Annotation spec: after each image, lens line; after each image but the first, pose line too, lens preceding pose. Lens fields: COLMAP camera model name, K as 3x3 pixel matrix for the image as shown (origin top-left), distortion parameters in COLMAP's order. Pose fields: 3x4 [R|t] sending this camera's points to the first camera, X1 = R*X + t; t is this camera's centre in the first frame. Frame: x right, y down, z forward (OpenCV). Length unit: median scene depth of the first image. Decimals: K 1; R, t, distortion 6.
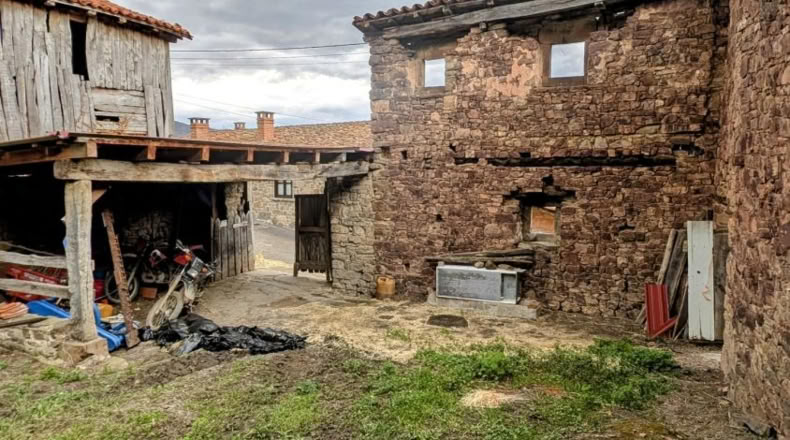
lens RADIAL K [[524.7, 0, 398.3], [0, 524.7, 222.7], [0, 0, 1]] dist [0.021418, -0.009449]
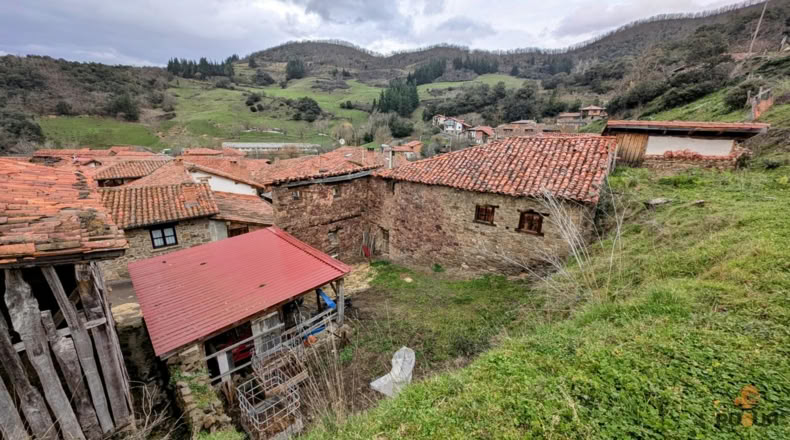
lens RADIAL K [[295.4, 0, 394.5], [0, 295.4, 226.5], [0, 0, 1]] dist [0.006539, -0.003250]
pose [[0.278735, -0.292258, 0.914818, -1.347221], [0.079489, 0.956323, 0.281298, -0.581996], [-0.957073, -0.005689, 0.289792, 0.093398]]
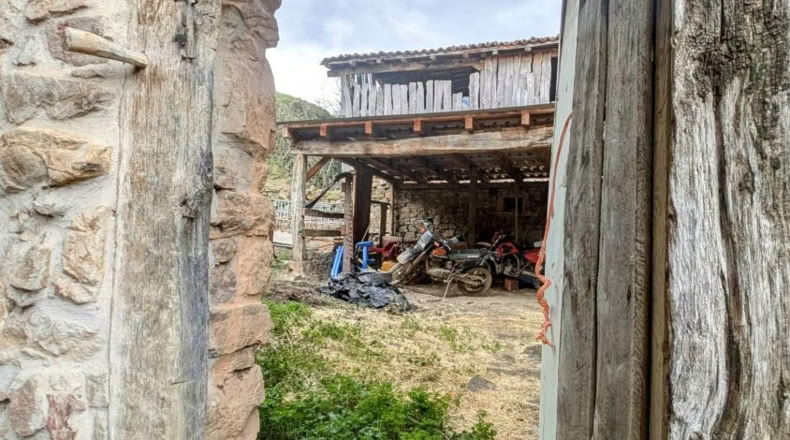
lens RADIAL K [[524.7, 0, 395.6], [0, 524.7, 219.8], [0, 0, 1]] dist [0.021418, -0.009449]
pose [[0.118703, -0.030643, -0.992457, 0.617074], [-0.127631, 0.990761, -0.045856, 0.091822], [0.984693, 0.132112, 0.113695, 0.724098]]
